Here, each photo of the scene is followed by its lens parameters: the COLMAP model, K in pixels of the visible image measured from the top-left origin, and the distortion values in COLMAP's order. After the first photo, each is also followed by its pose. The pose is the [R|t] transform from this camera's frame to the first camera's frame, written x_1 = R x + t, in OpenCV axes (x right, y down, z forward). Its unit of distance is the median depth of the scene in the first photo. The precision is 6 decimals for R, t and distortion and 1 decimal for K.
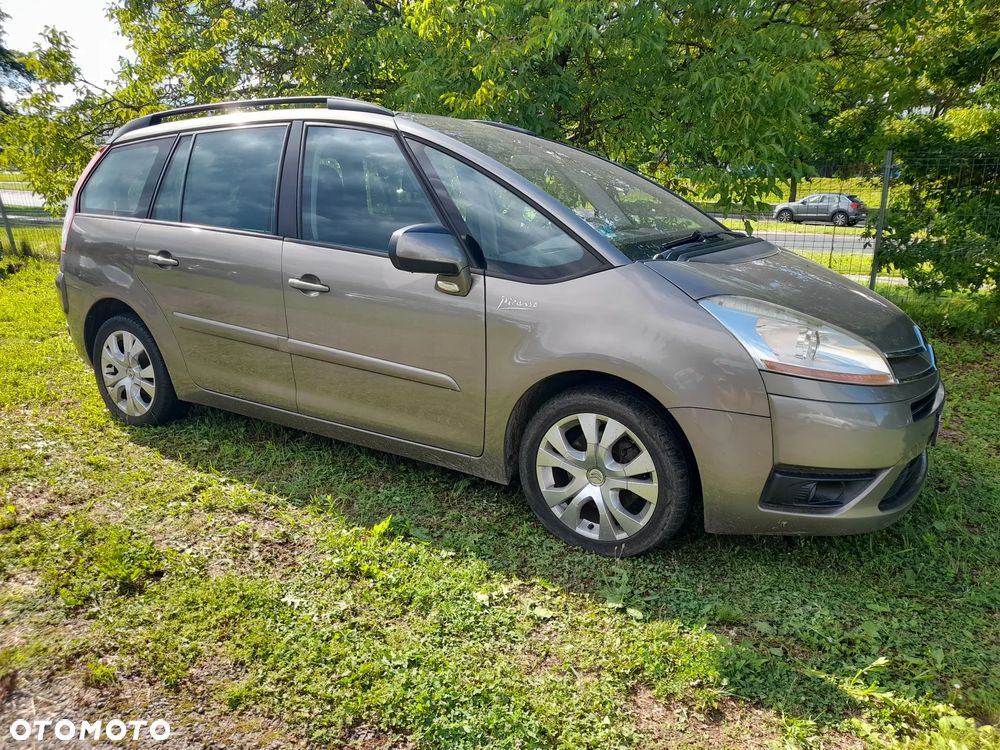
lens RADIAL K [[738.7, 0, 500.0], [0, 738.7, 375.0], [0, 0, 1]] dist [0.048319, -0.040444]
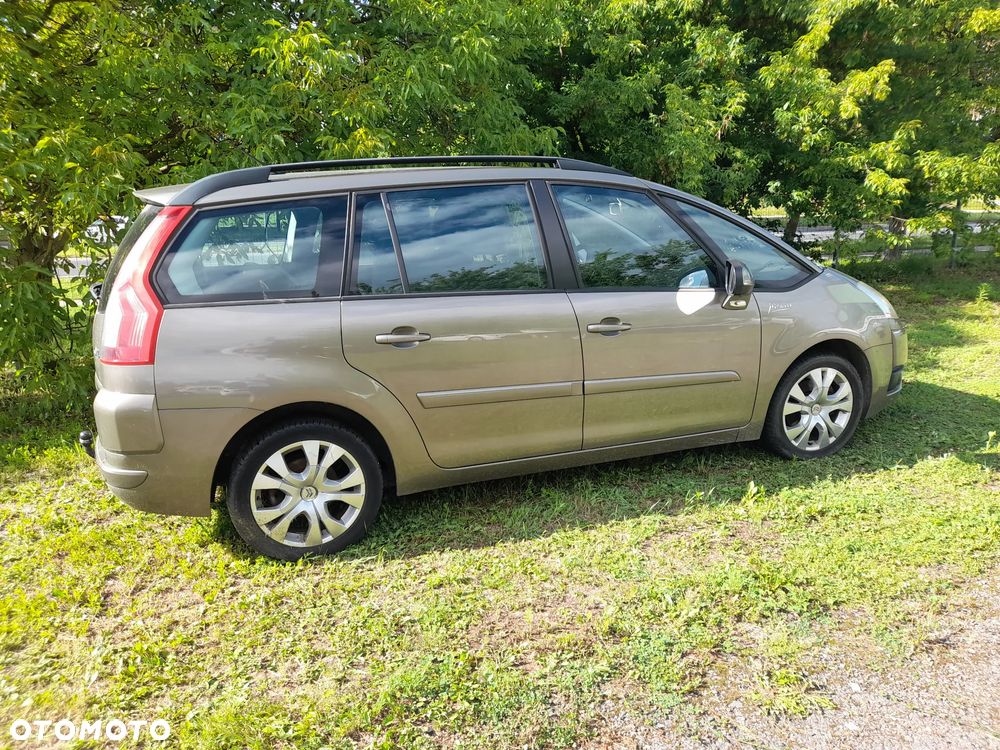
lens RADIAL K [[738.7, 0, 500.0], [0, 738.7, 375.0], [0, 0, 1]] dist [0.048319, -0.040444]
pose [[0.603936, -0.213405, 0.767932, -1.478009], [0.232197, 0.968804, 0.086617, -0.224526], [-0.762460, 0.126000, 0.634648, 0.518174]]
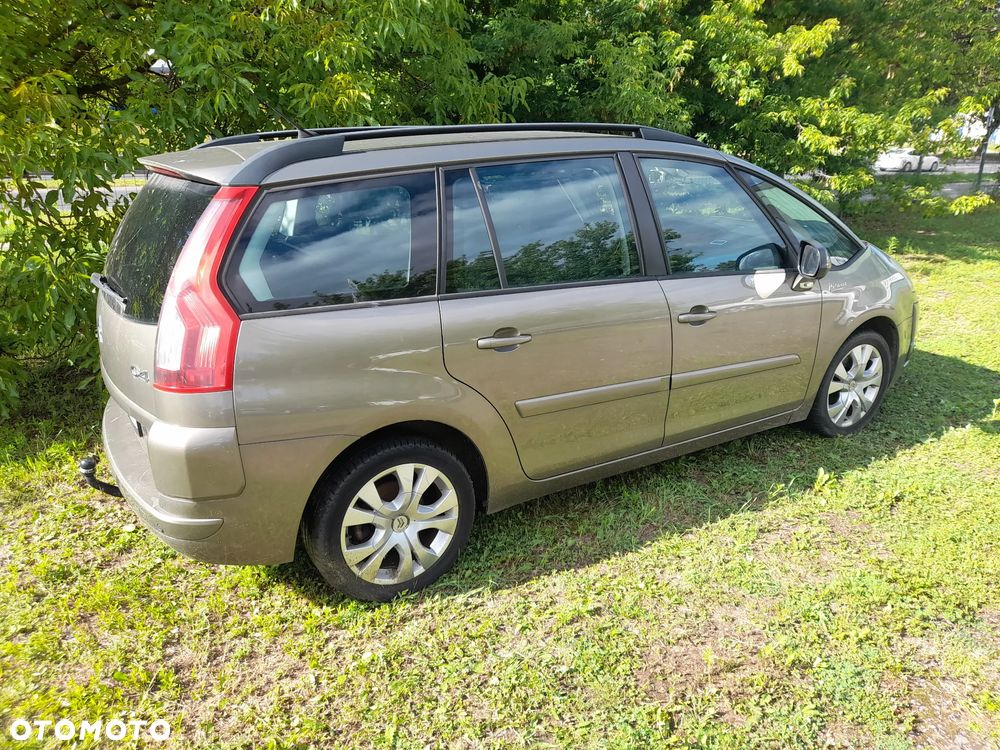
lens RADIAL K [[738.0, 0, 497.7], [0, 738.0, 376.6], [0, 0, 1]] dist [0.039735, -0.029541]
pose [[0.439318, -0.299640, 0.846886, -1.539182], [0.231242, 0.948683, 0.215701, -0.395815], [-0.868059, 0.101074, 0.486063, 0.904856]]
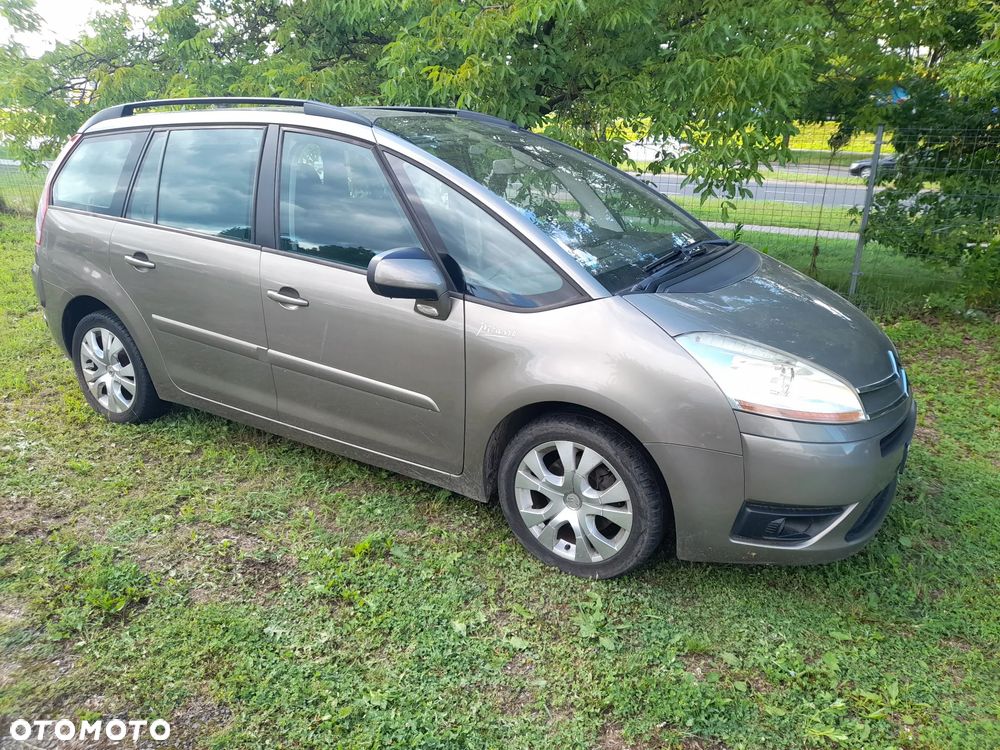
lens RADIAL K [[738.7, 0, 500.0], [0, 738.7, 375.0], [0, 0, 1]] dist [0.048319, -0.040444]
pose [[0.999872, 0.002710, 0.015745, 0.012952], [-0.003915, 0.997020, 0.077042, -0.116346], [-0.015490, -0.077094, 0.996904, -0.002234]]
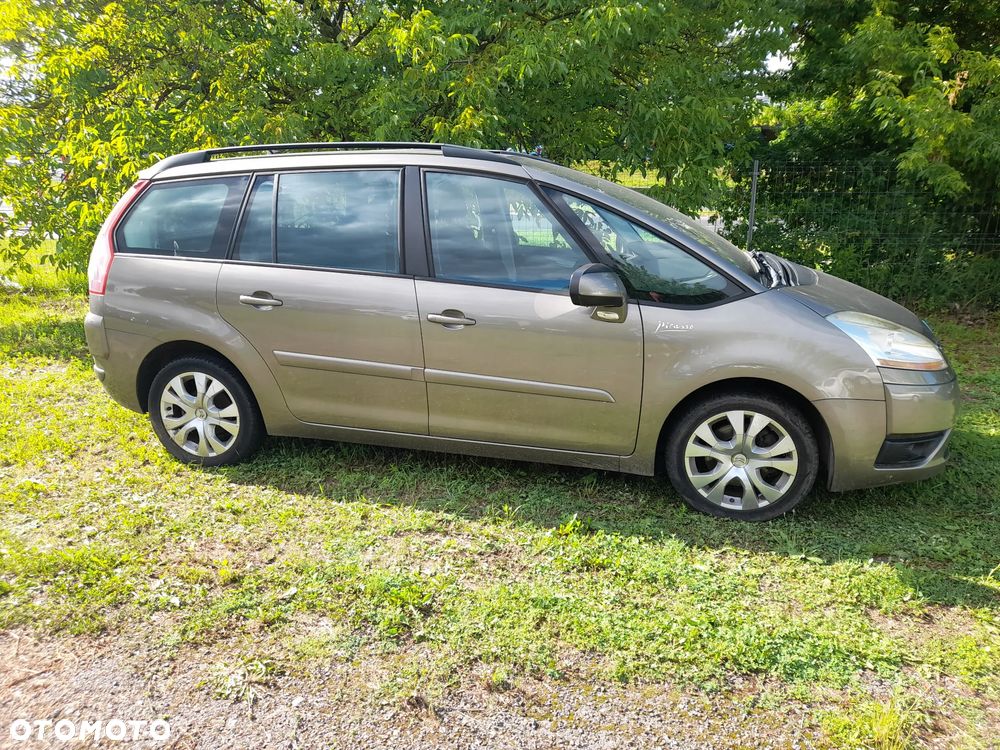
lens RADIAL K [[738.0, 0, 497.7], [0, 738.0, 376.6], [0, 0, 1]] dist [0.039735, -0.029541]
pose [[0.953928, -0.094698, 0.284701, -0.617499], [0.085846, 0.995361, 0.043441, -0.095062], [-0.287494, -0.016999, 0.957632, -0.083097]]
